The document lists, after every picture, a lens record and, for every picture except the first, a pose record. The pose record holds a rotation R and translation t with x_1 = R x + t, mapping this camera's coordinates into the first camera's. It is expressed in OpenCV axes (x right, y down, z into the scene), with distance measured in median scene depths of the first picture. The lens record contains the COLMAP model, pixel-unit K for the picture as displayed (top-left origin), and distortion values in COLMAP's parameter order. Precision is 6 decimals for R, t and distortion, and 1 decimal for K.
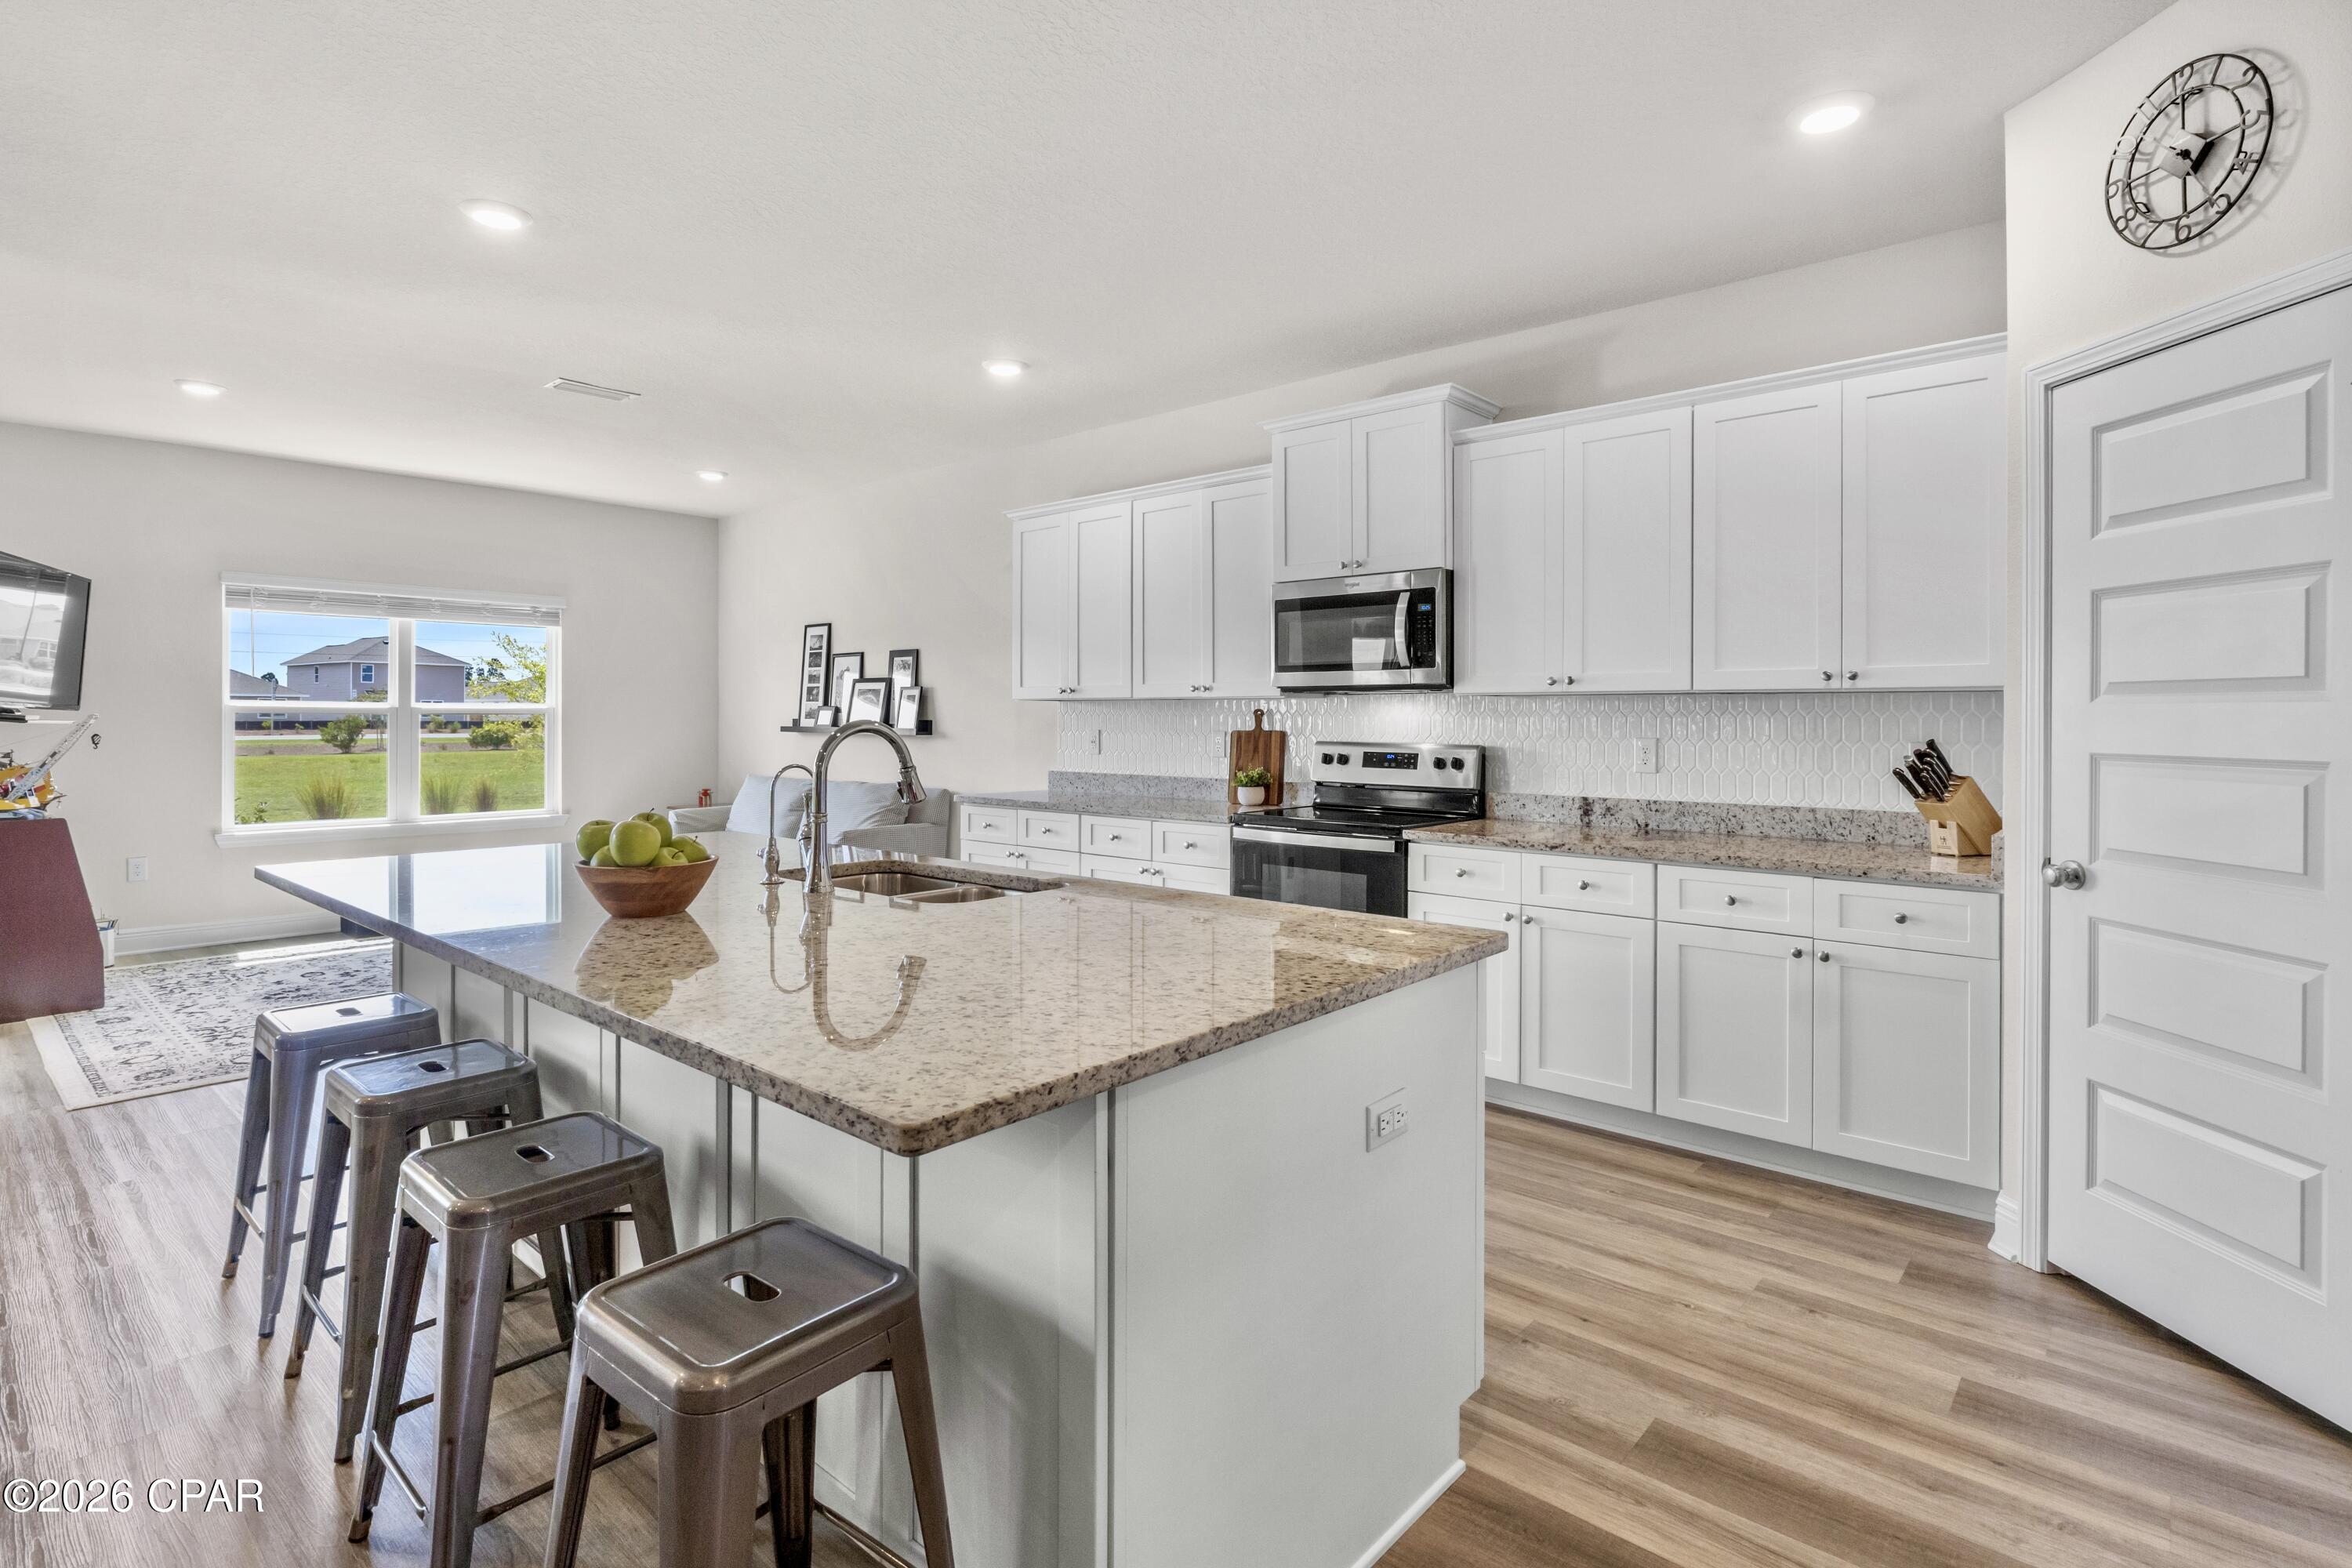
lens RADIAL K [[1140.8, 0, 1162.6], [0, 1140.8, 724.0], [0, 0, 1]] dist [-0.011112, 0.000774]
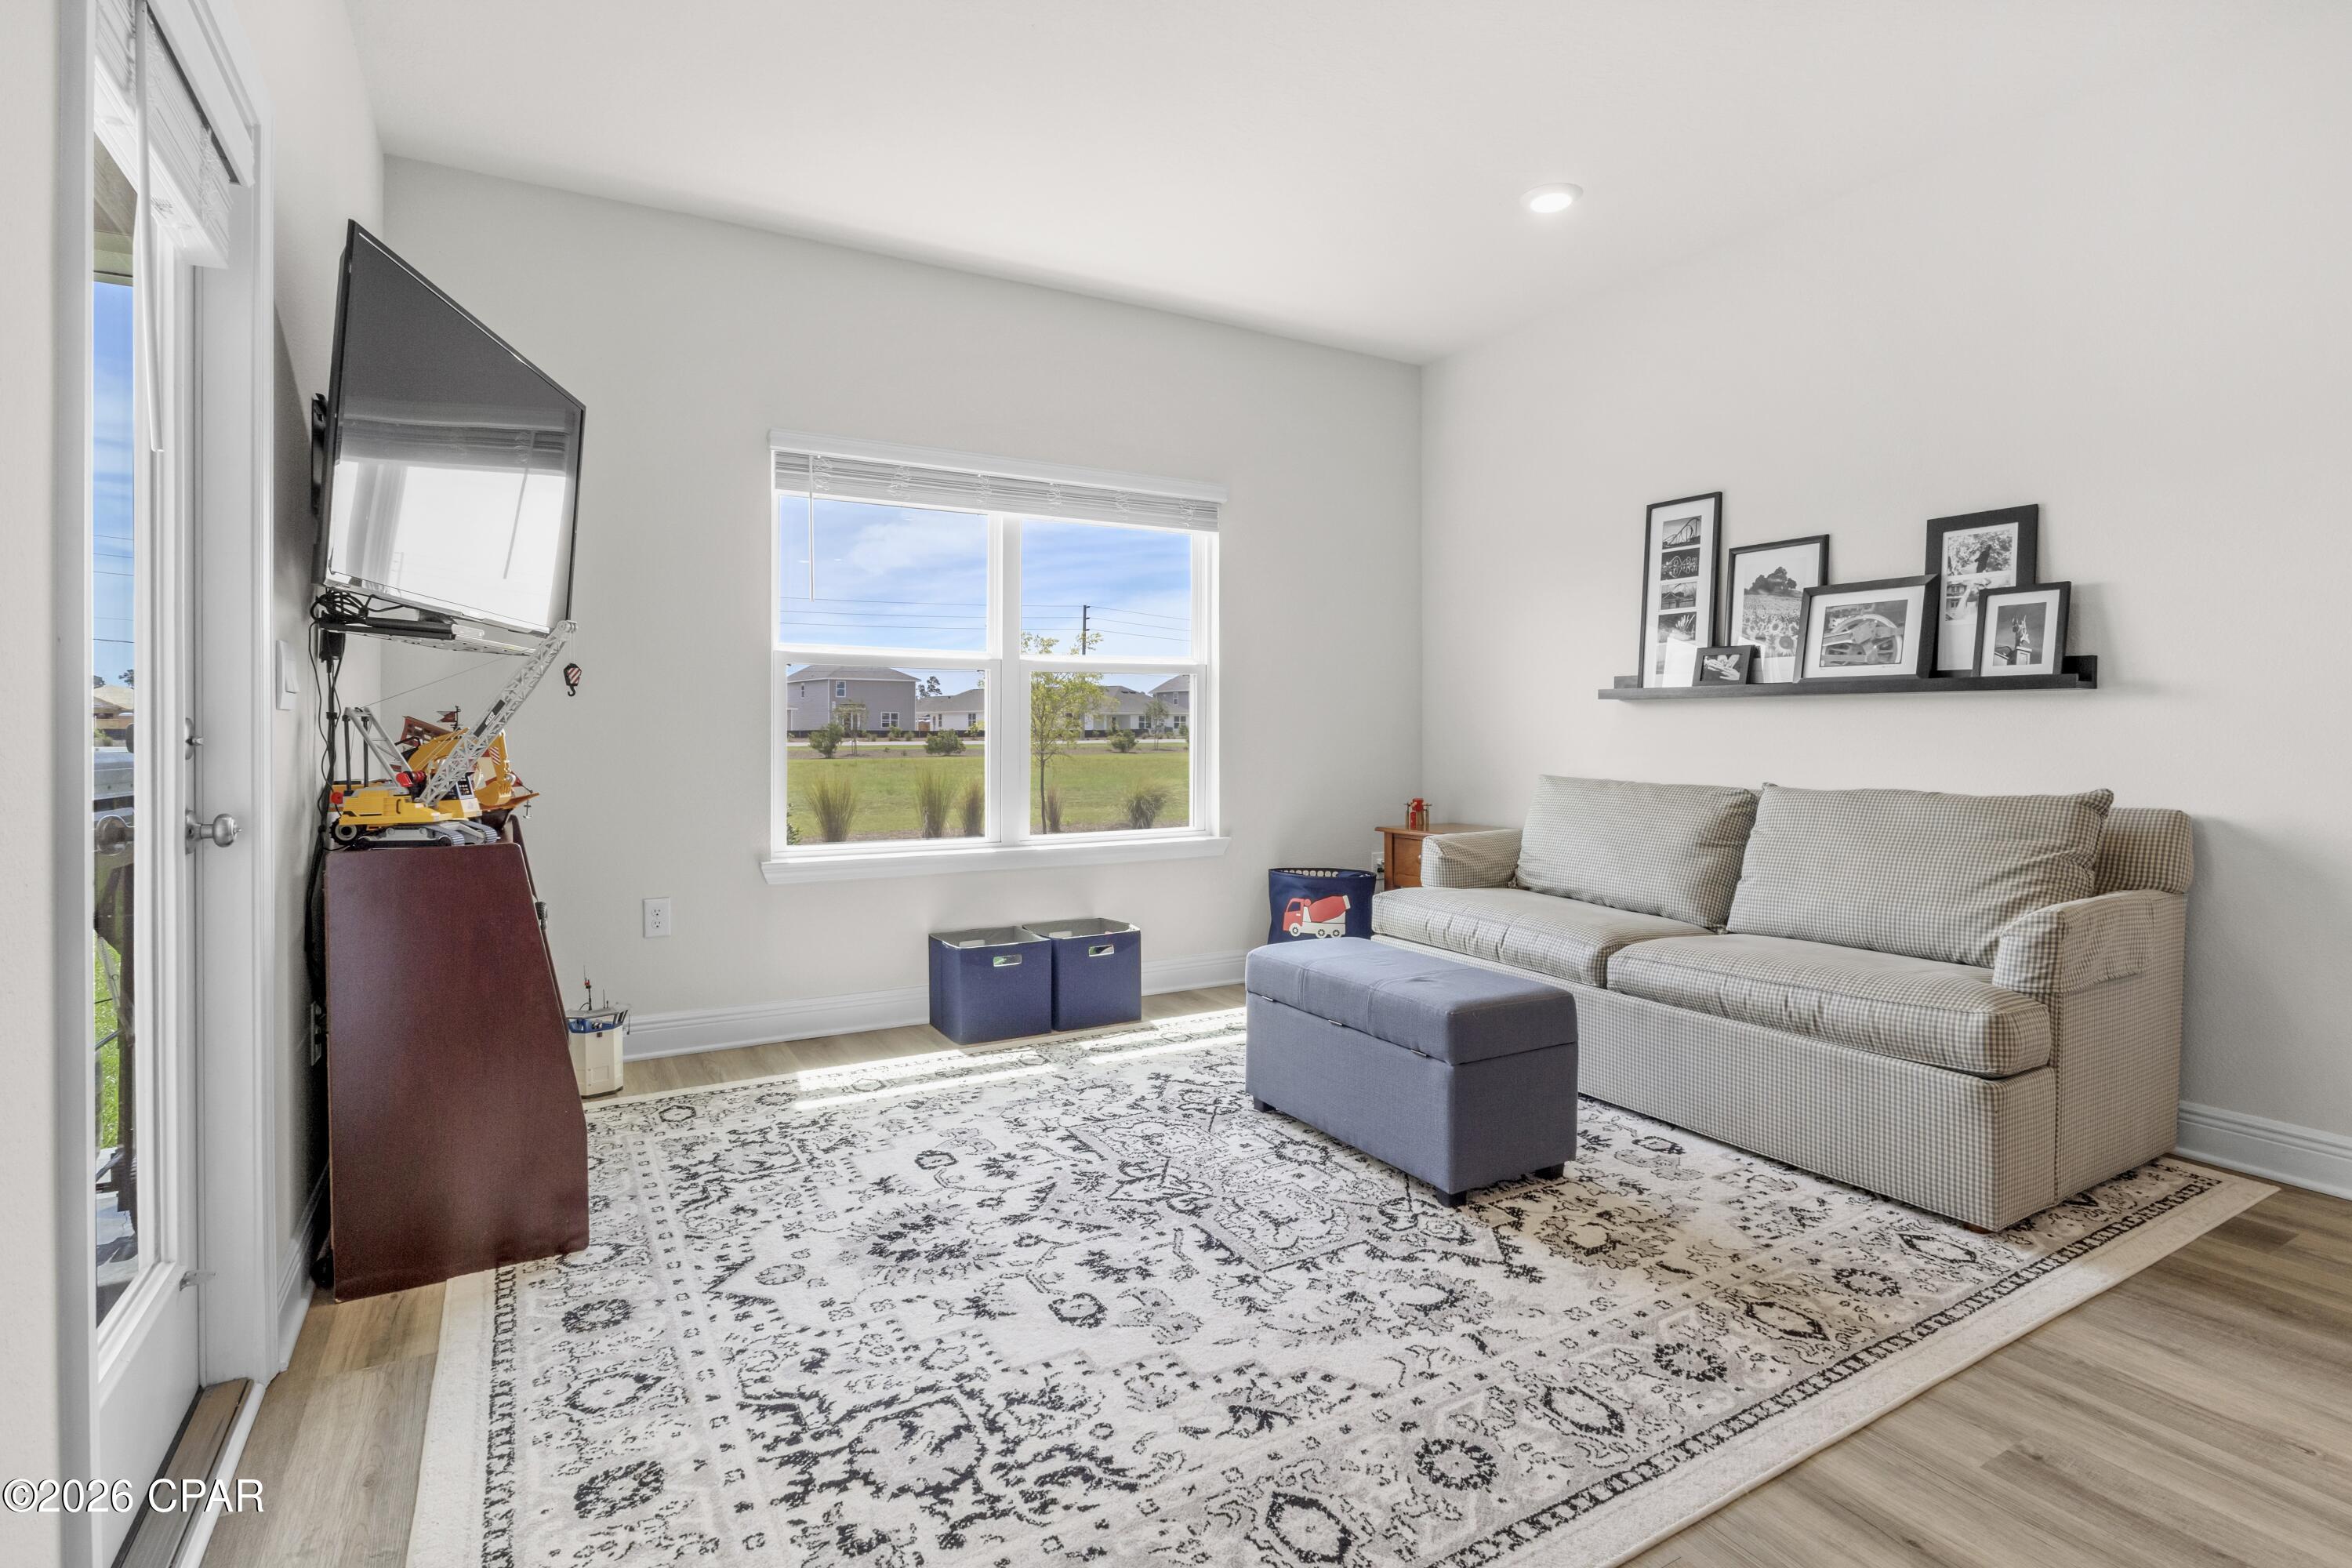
lens RADIAL K [[1140.8, 0, 1162.6], [0, 1140.8, 724.0], [0, 0, 1]] dist [-0.011112, 0.000774]
pose [[0.945427, -0.003384, -0.325815, -0.673970], [0.000171, 0.999951, -0.009889, 0.046047], [0.325833, 0.009293, 0.945382, 0.764077]]
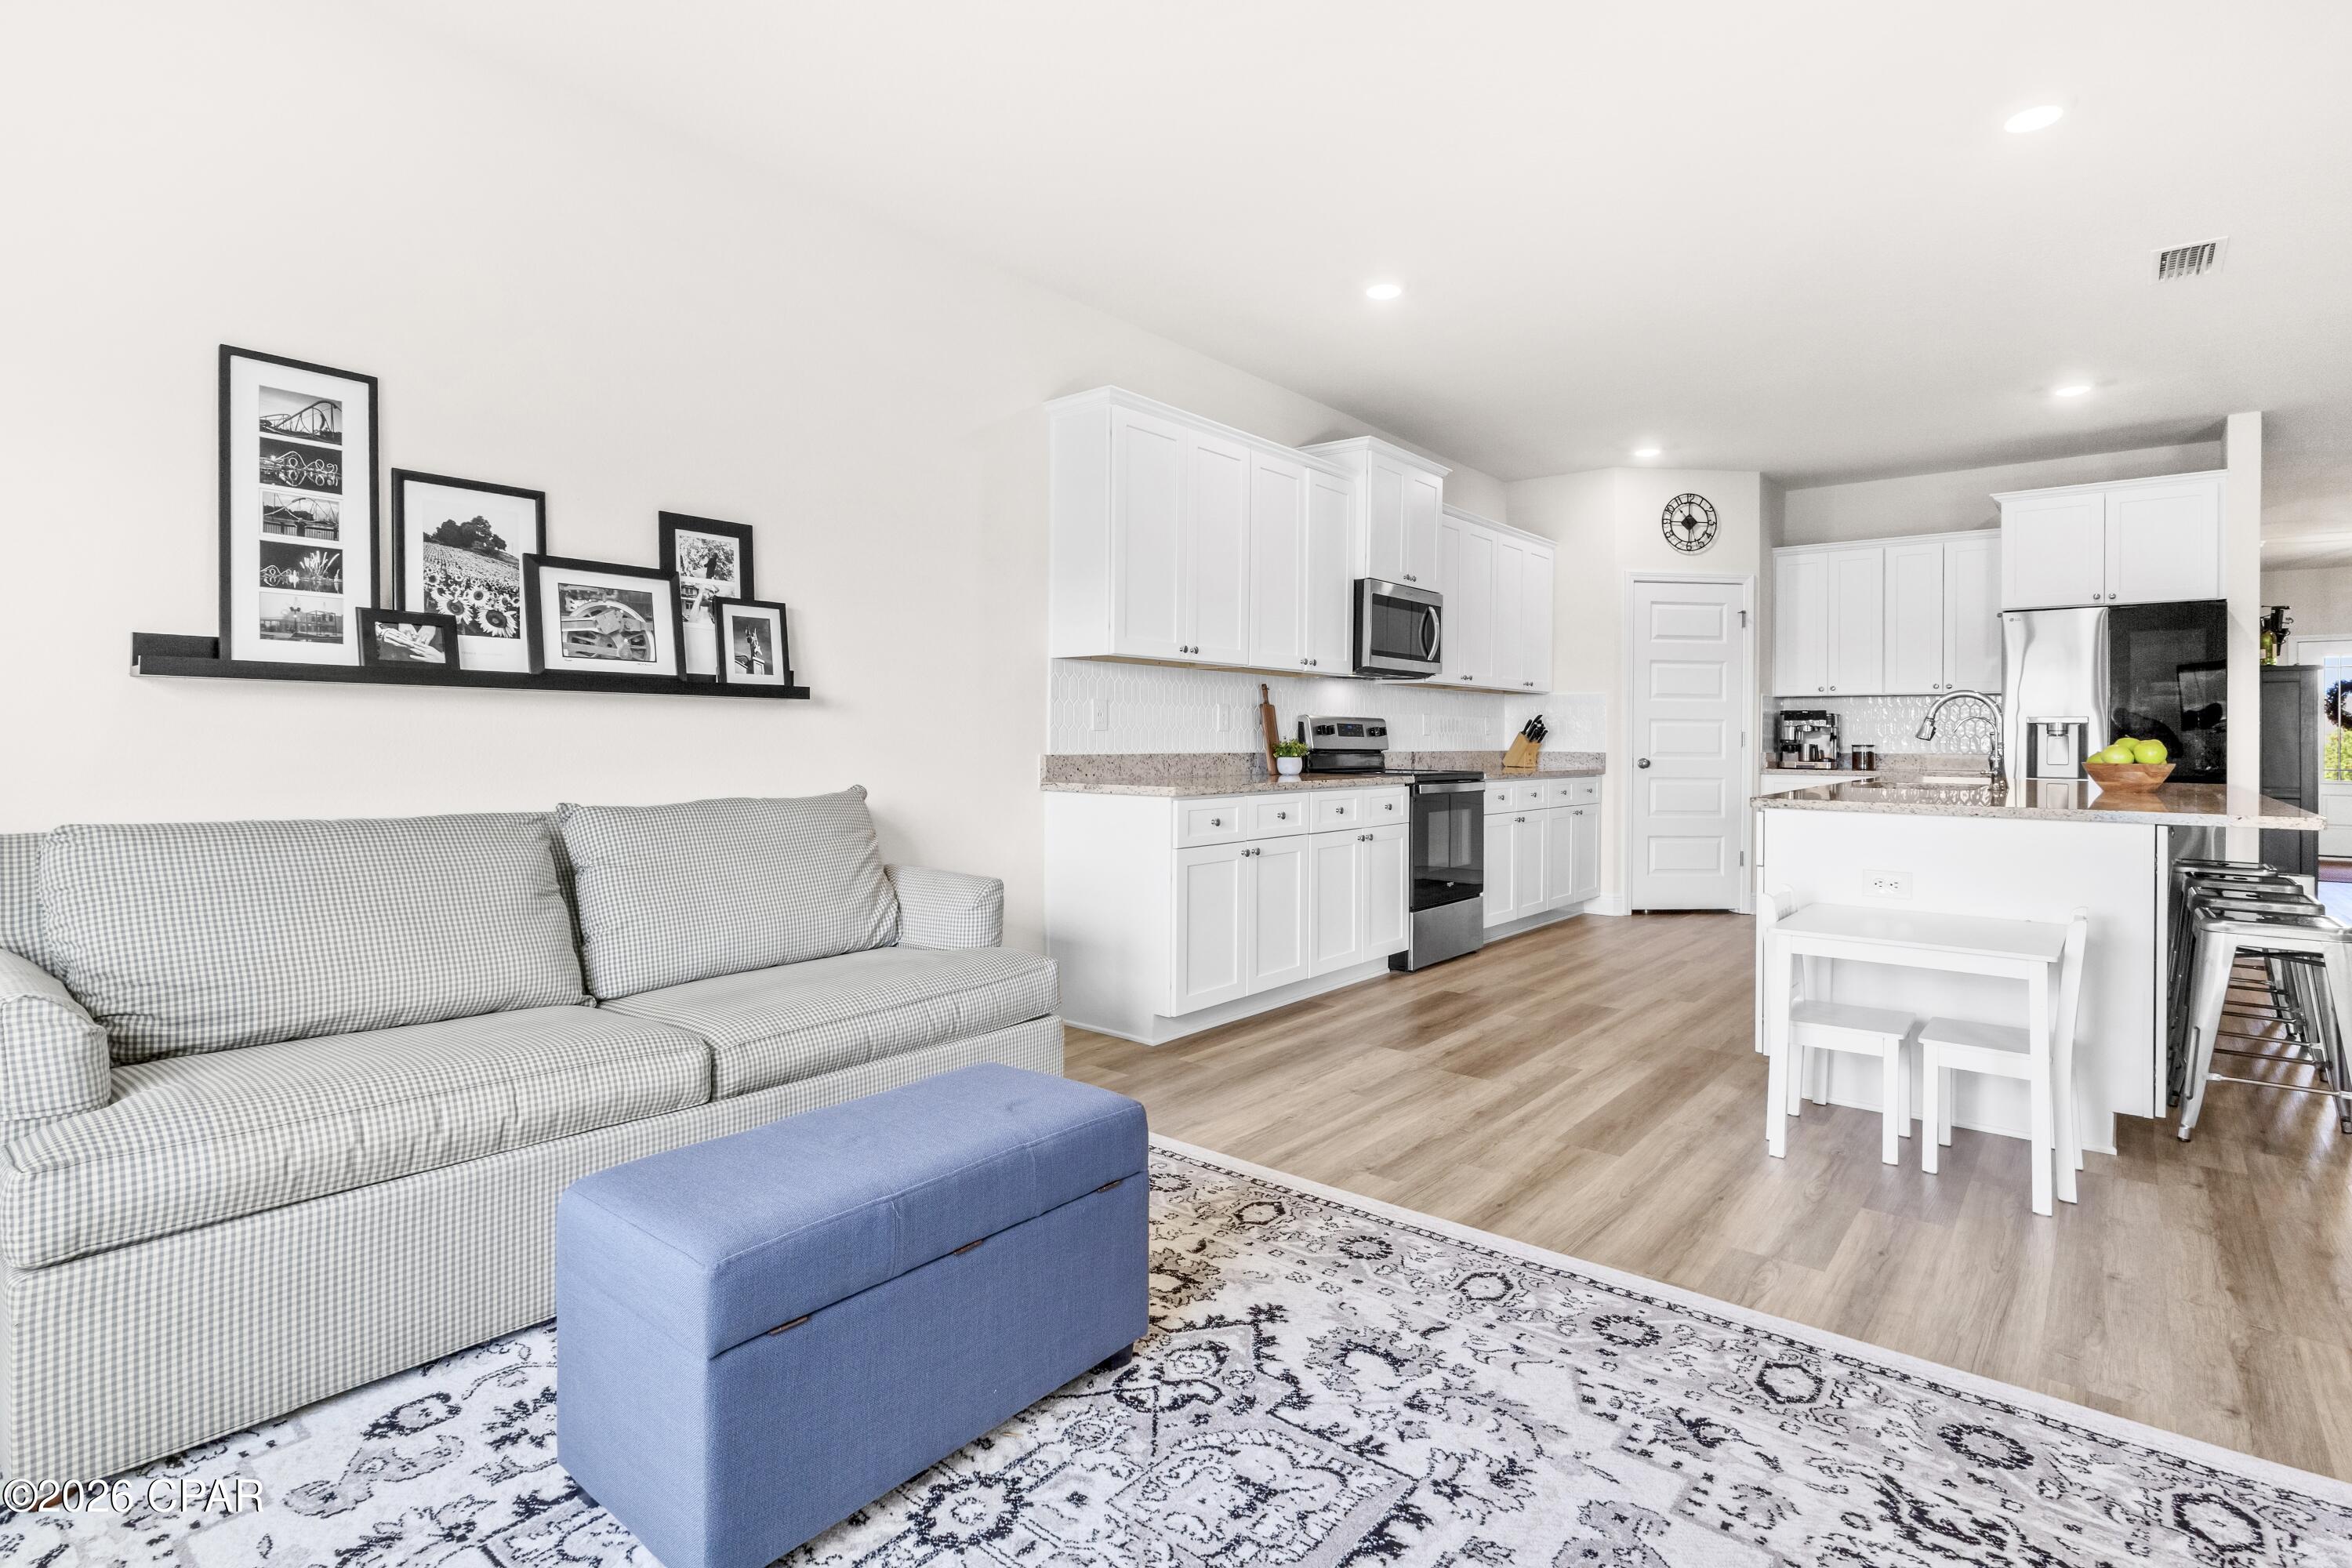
lens RADIAL K [[1145.3, 0, 1177.8], [0, 1145.3, 727.2], [0, 0, 1]] dist [-0.003042, 0.000234]
pose [[-0.035324, 0.003993, 0.999368, -1.213633], [-0.003720, 0.999985, -0.004127, 0.039047], [-0.999369, -0.003863, -0.035309, 1.403559]]
